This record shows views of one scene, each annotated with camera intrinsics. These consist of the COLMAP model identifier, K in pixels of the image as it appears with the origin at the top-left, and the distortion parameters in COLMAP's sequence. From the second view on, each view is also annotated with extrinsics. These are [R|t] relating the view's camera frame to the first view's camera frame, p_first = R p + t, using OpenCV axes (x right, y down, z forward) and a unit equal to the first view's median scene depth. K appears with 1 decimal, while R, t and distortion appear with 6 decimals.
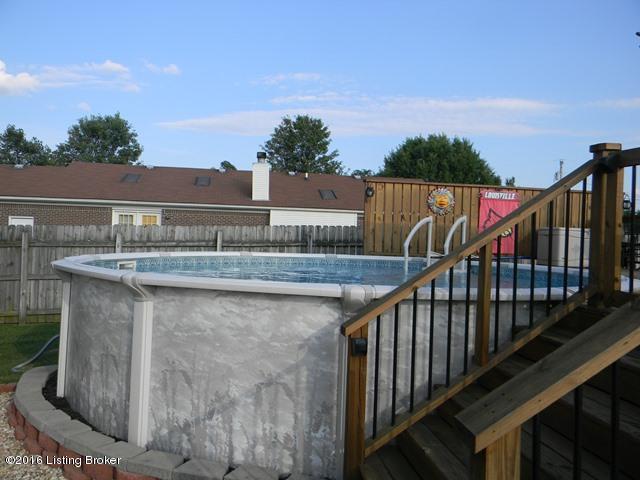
lens RADIAL K [[514.5, 0, 320.0], [0, 514.5, 240.0], [0, 0, 1]] dist [-0.004120, -0.005700]
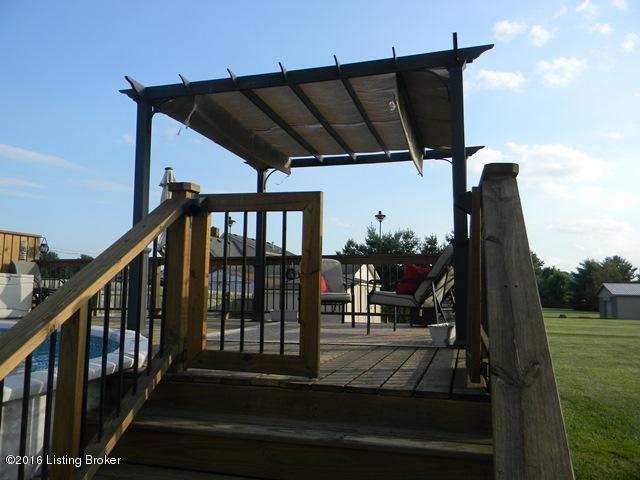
lens RADIAL K [[514.5, 0, 320.0], [0, 514.5, 240.0], [0, 0, 1]] dist [-0.004120, -0.005700]
pose [[0.547406, 0.045323, 0.835639, -0.060278], [0.021893, 0.997415, -0.068438, -0.025278], [-0.836581, 0.055758, 0.544999, 0.343839]]
